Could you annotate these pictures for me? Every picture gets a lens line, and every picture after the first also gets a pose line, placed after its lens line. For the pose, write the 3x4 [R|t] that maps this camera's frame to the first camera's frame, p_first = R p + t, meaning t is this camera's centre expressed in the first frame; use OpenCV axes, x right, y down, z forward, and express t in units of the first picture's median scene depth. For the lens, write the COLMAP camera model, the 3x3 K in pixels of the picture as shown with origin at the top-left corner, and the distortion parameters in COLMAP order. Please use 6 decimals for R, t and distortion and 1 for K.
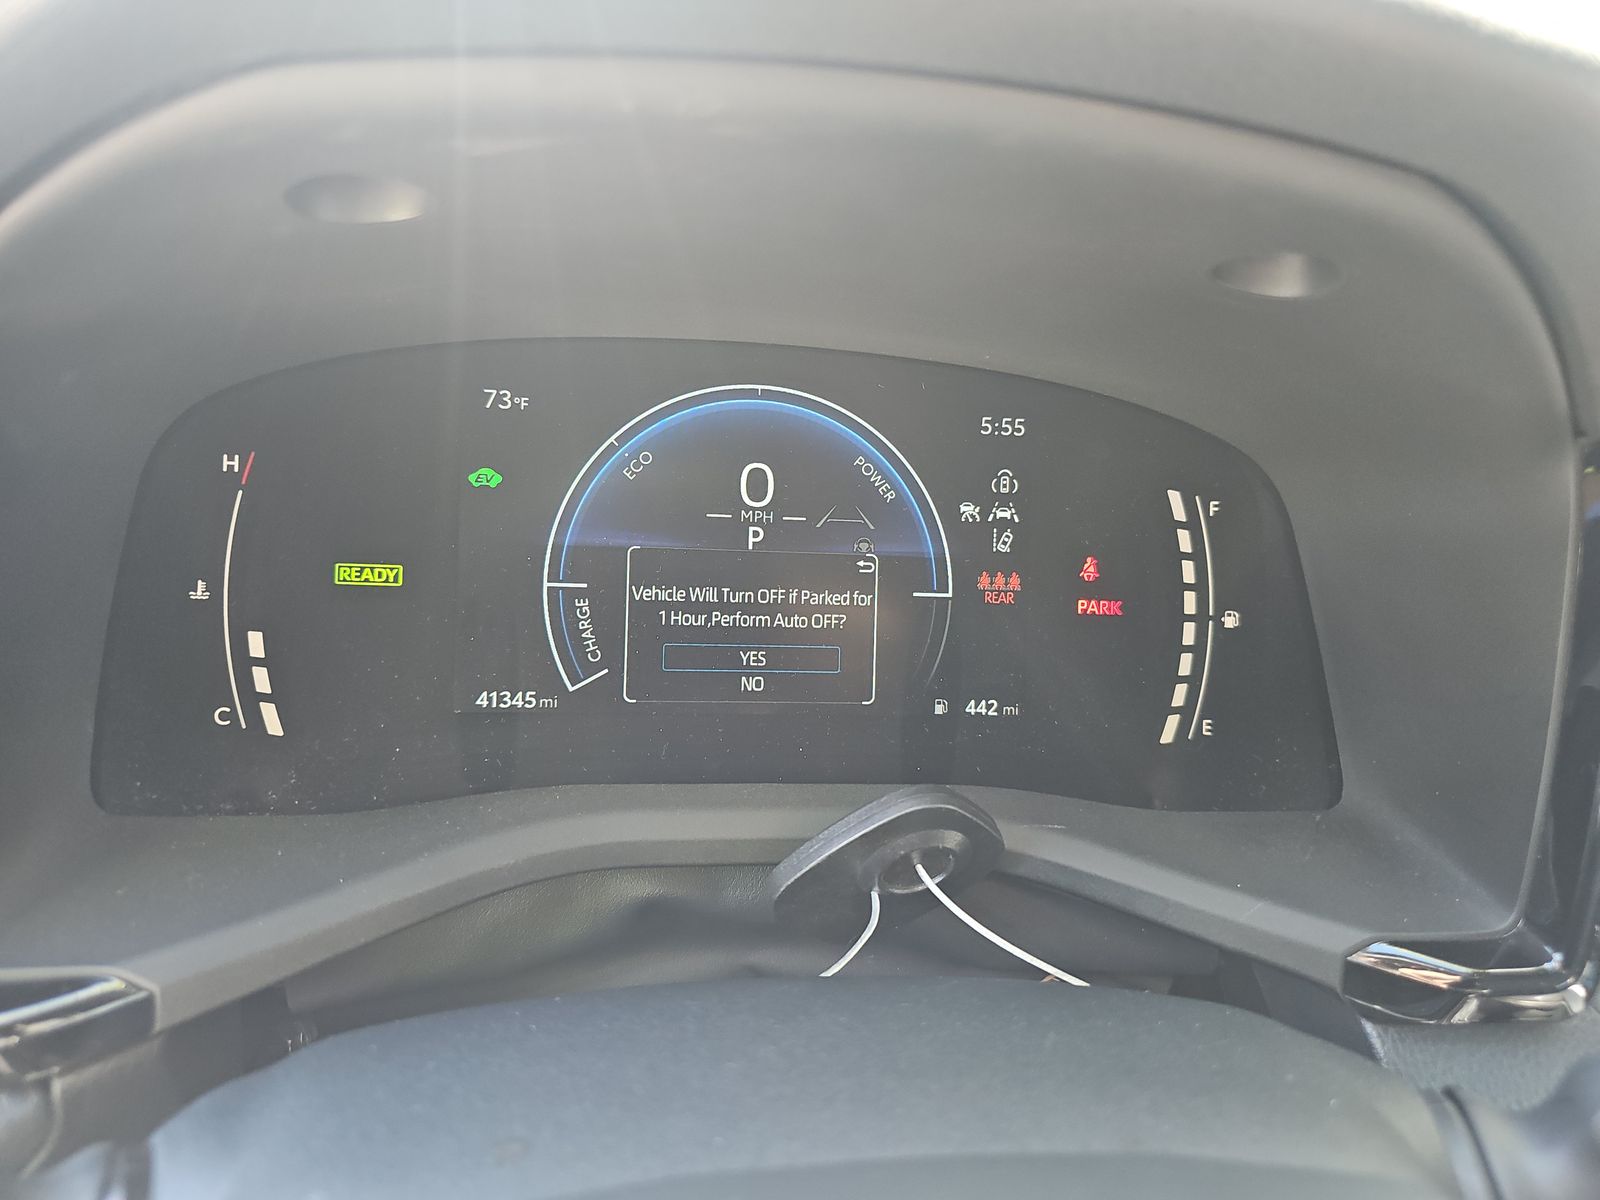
lens RADIAL K [[1055.2, 0, 800.0], [0, 1055.2, 600.0], [0, 0, 1]] dist [0.030045, -0.000406]
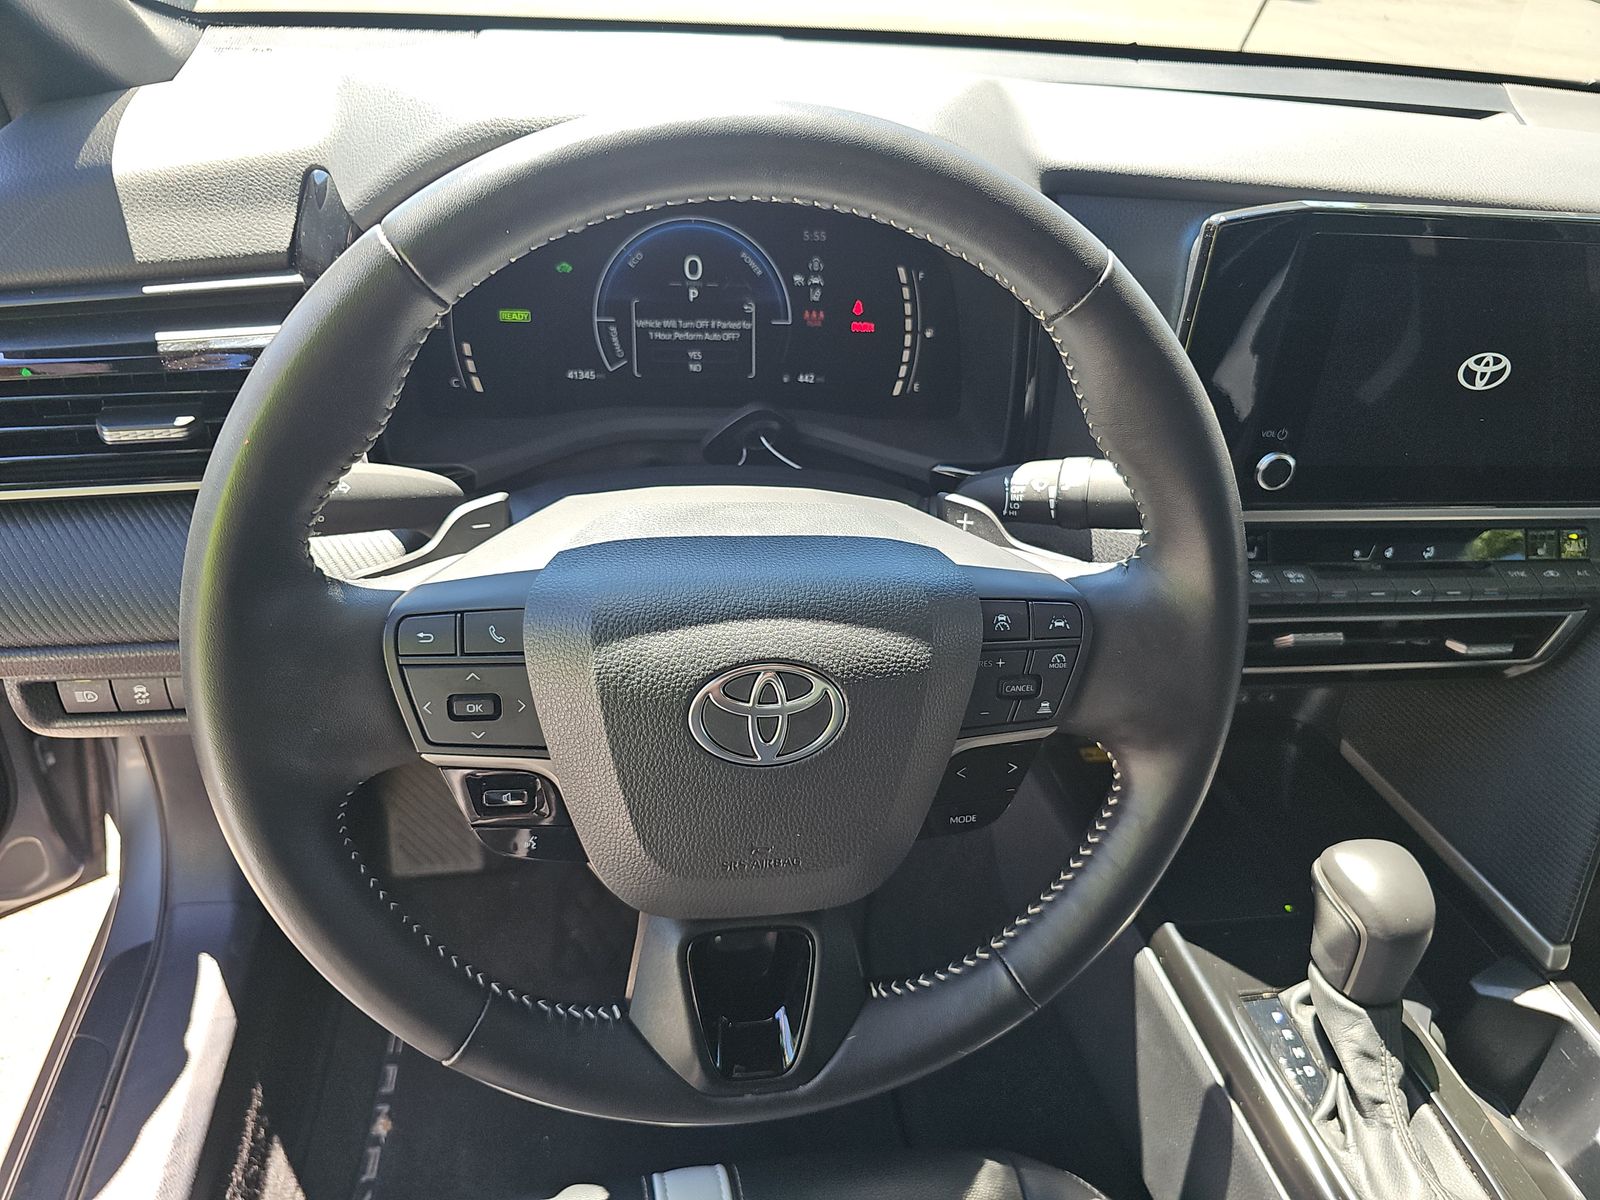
lens RADIAL K [[1055.2, 0, 800.0], [0, 1055.2, 600.0], [0, 0, 1]] dist [0.030045, -0.000406]
pose [[0.999700, -0.017132, 0.017531, 0.117936], [0.012108, 0.966996, 0.254503, -0.005627], [-0.021313, -0.254214, 0.966913, -1.146232]]
